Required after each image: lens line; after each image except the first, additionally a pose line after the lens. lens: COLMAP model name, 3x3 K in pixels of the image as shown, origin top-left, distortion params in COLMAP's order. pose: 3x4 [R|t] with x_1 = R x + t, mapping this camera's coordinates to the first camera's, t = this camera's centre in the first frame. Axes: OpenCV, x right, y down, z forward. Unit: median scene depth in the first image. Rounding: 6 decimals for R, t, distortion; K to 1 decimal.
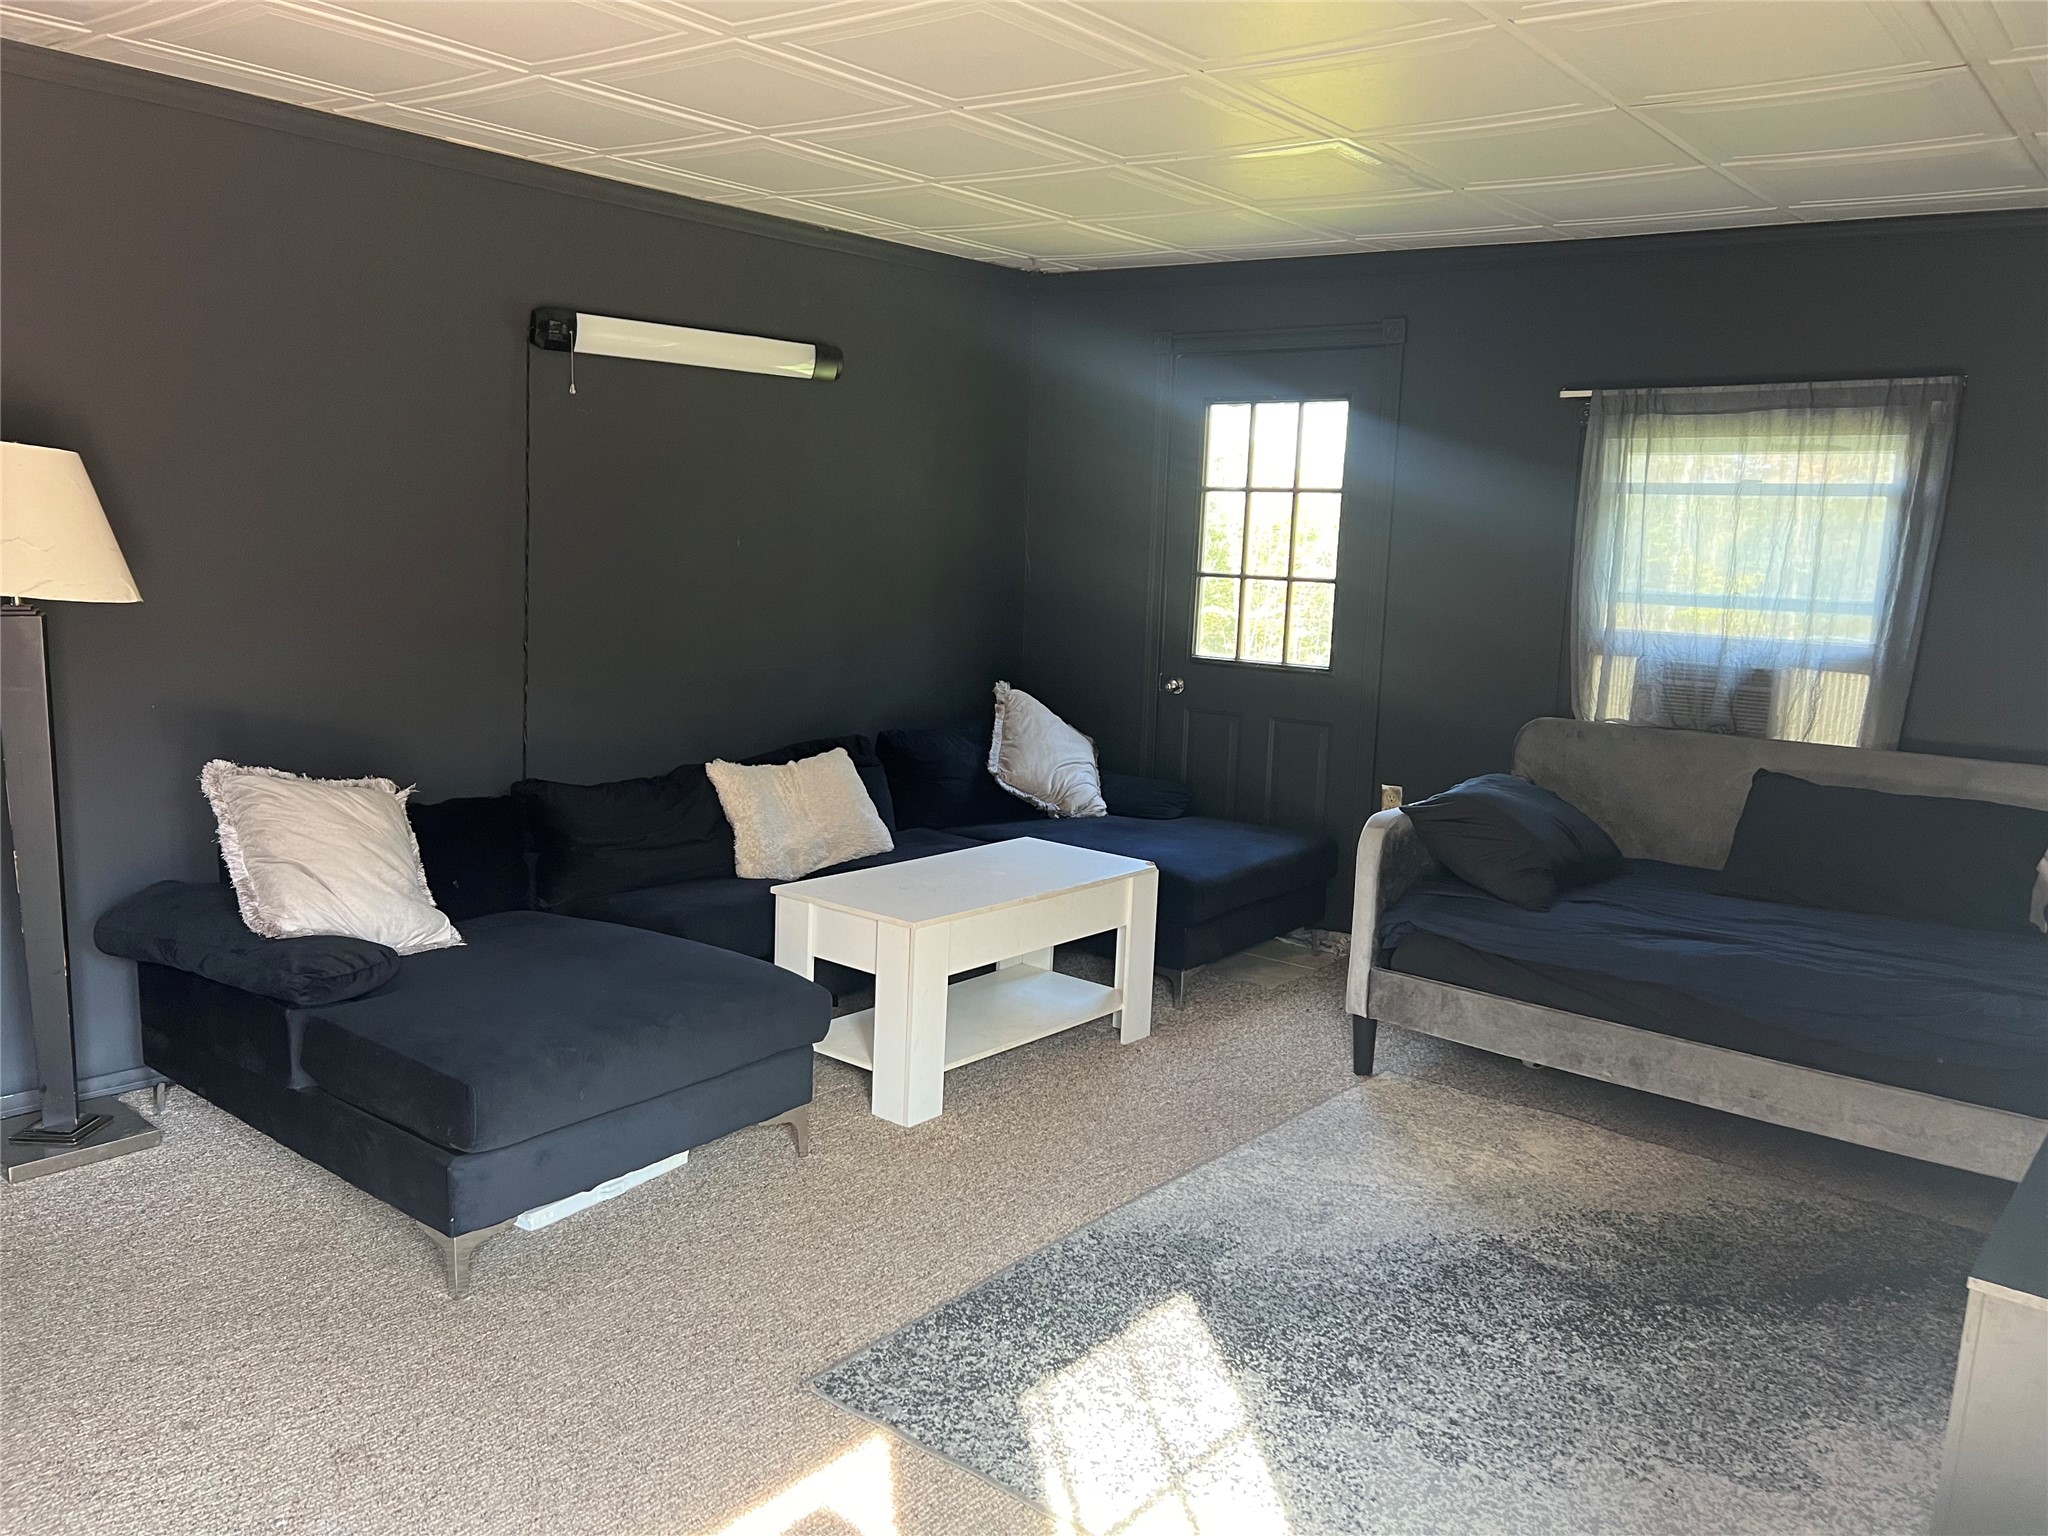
lens RADIAL K [[1556.8, 0, 1008.2], [0, 1556.8, 771.3], [0, 0, 1]] dist [0.119476, -0.182302]
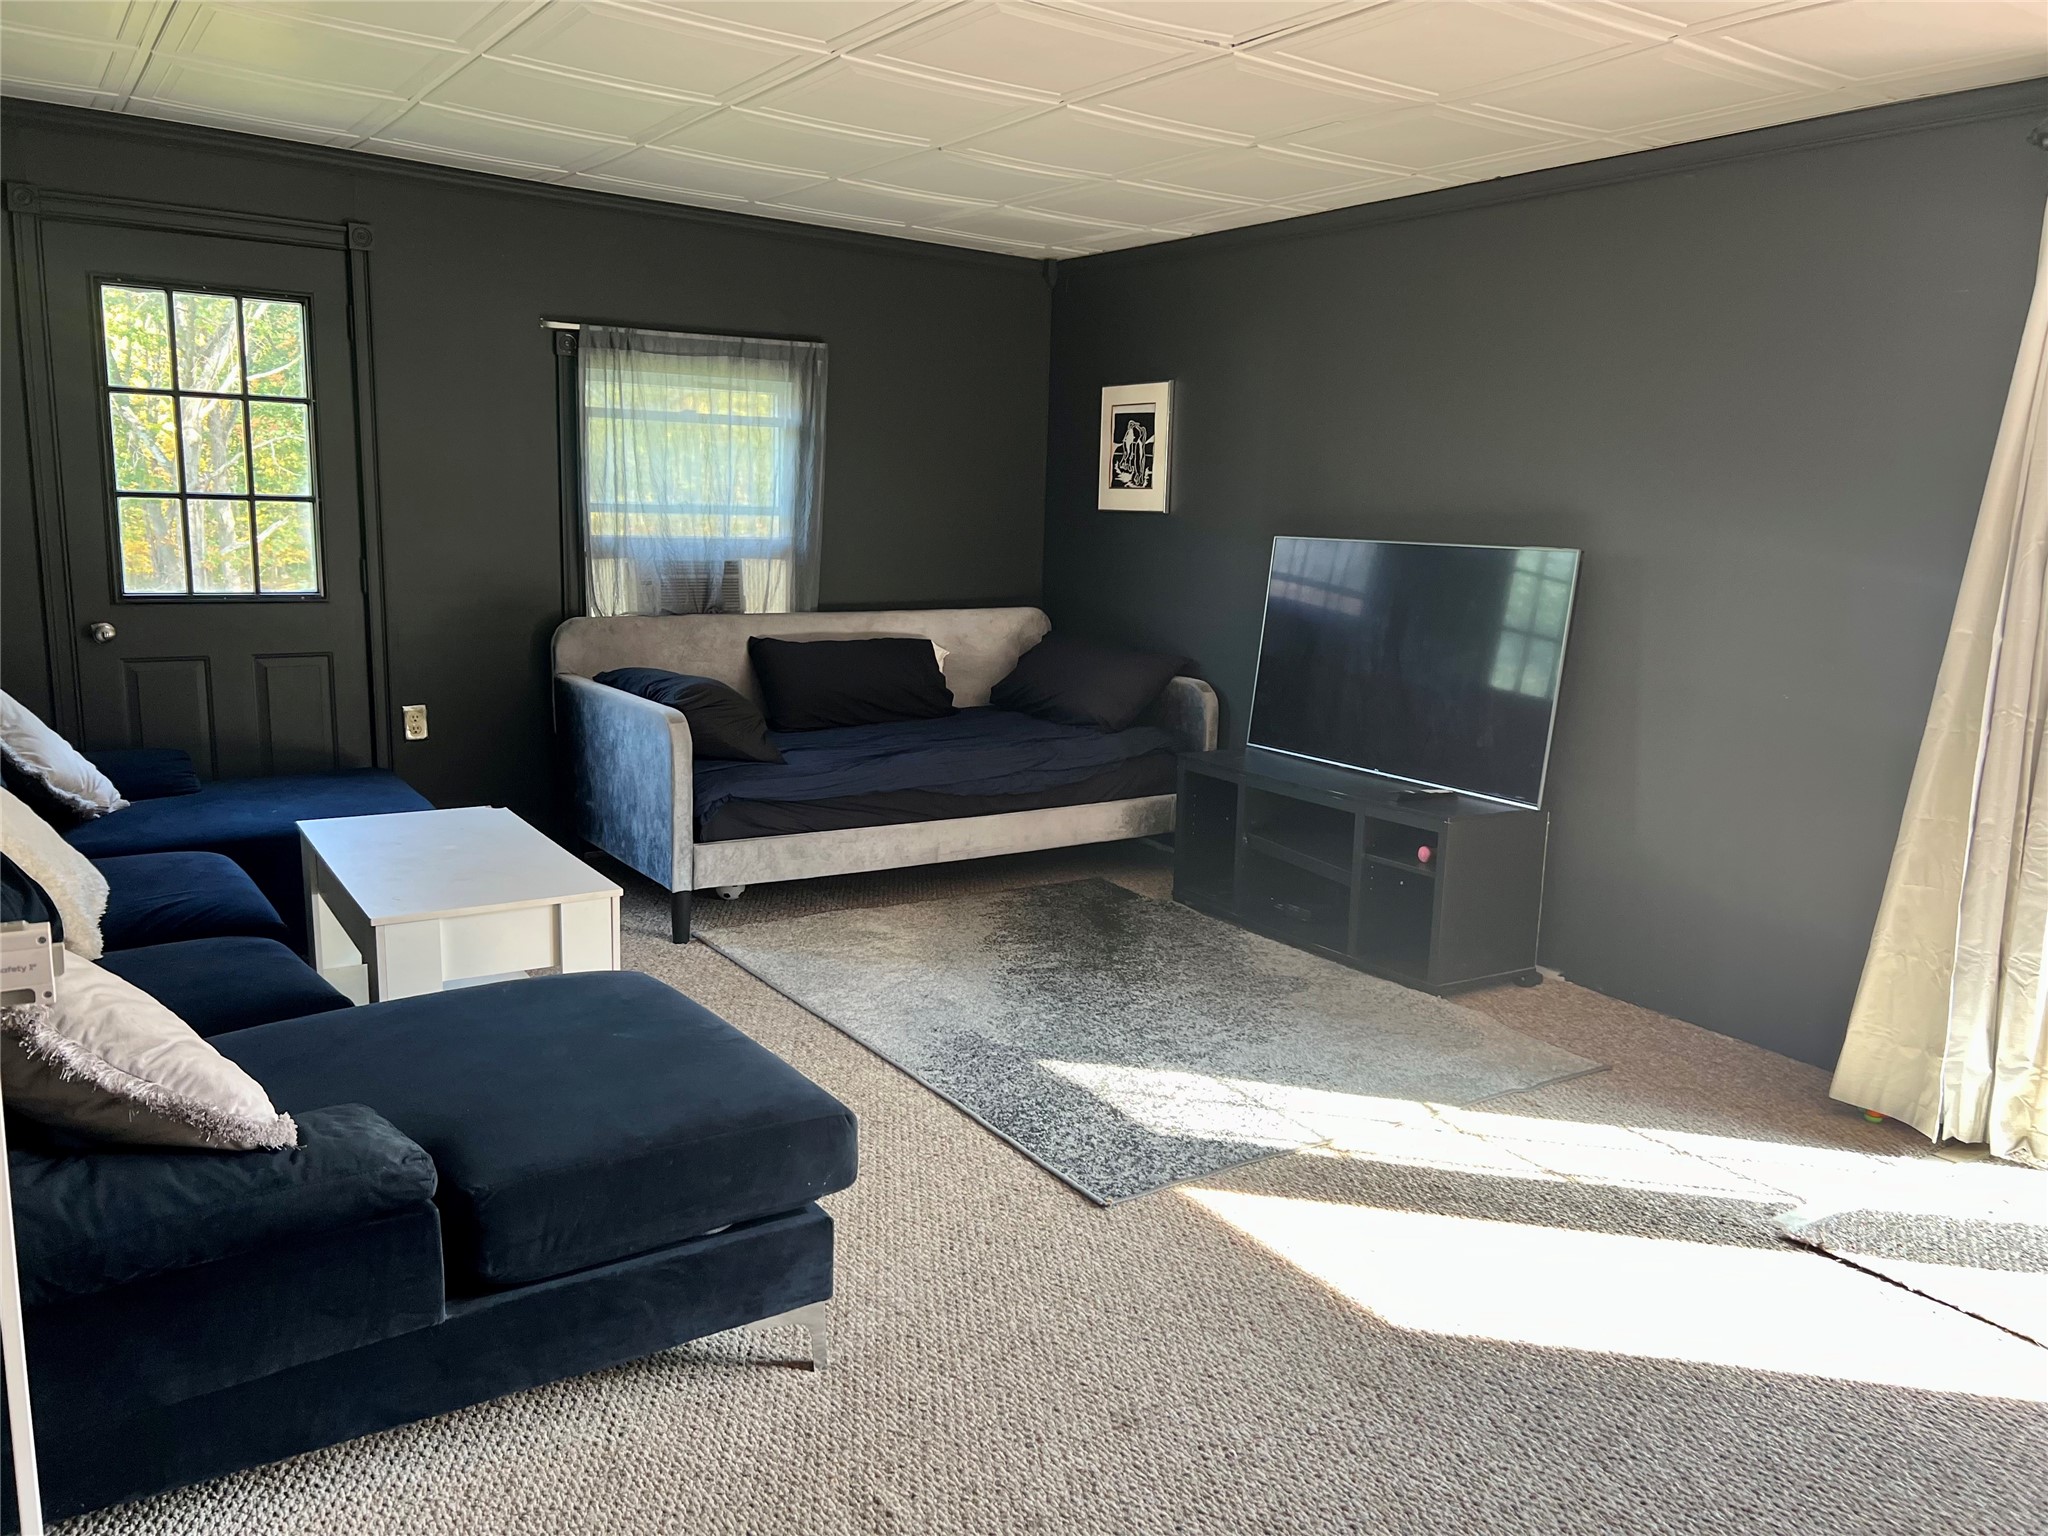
lens RADIAL K [[1556.8, 0, 1008.2], [0, 1556.8, 771.3], [0, 0, 1]] dist [0.119476, -0.182302]
pose [[0.305054, -0.194159, 0.932333, -0.709476], [0.132246, 0.978148, 0.160429, -0.074135], [-0.943108, 0.074358, 0.324065, 0.400002]]
